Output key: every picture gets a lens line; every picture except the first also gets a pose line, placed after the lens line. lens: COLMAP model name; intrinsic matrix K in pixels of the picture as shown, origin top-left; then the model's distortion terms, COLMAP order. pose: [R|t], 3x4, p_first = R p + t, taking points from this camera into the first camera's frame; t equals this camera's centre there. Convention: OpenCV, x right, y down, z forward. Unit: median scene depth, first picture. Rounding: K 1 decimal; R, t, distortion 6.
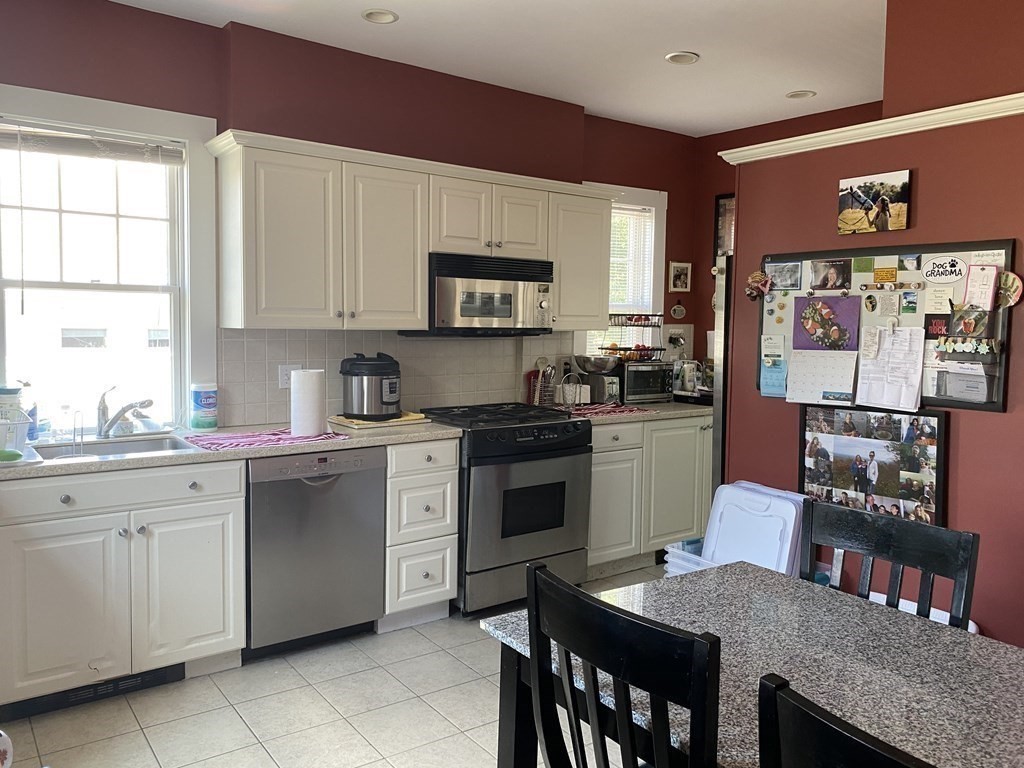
lens RADIAL K [[788.7, 0, 519.4], [0, 788.7, 380.4], [0, 0, 1]] dist [0.031787, -0.026926]
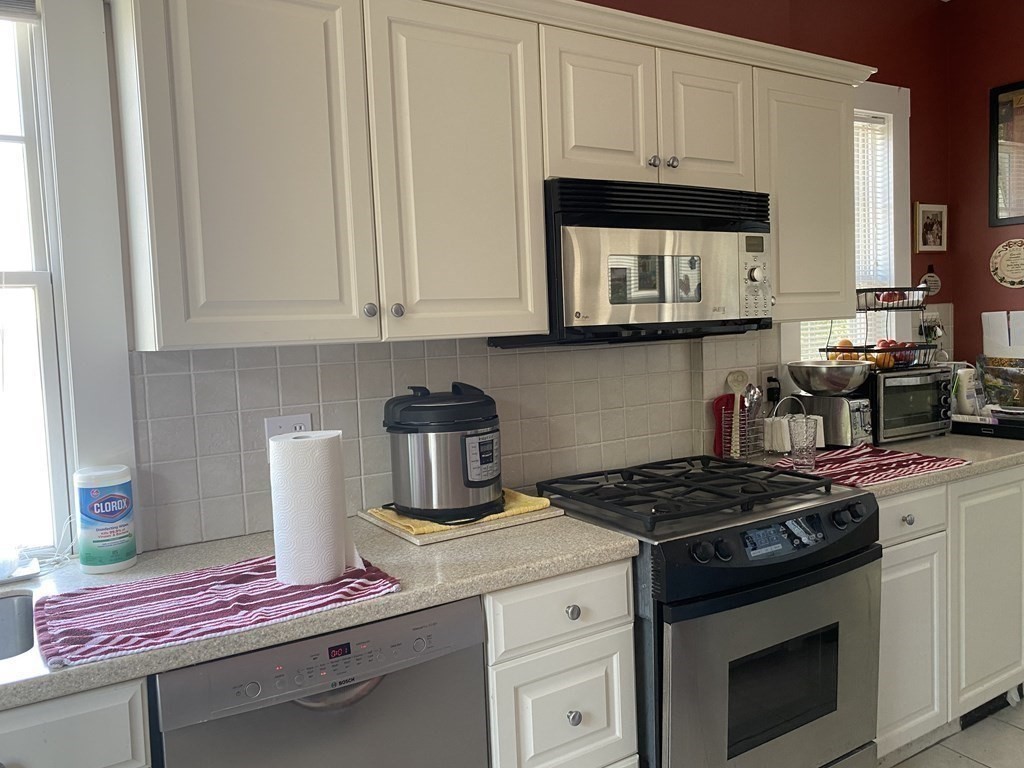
lens RADIAL K [[788.7, 0, 503.9], [0, 788.7, 381.5], [0, 0, 1]] dist [0.031787, -0.026926]
pose [[0.992436, -0.049503, -0.112341, -0.086355], [0.048599, 0.998760, -0.010766, -0.028145], [0.112734, 0.005225, 0.993611, 0.477434]]
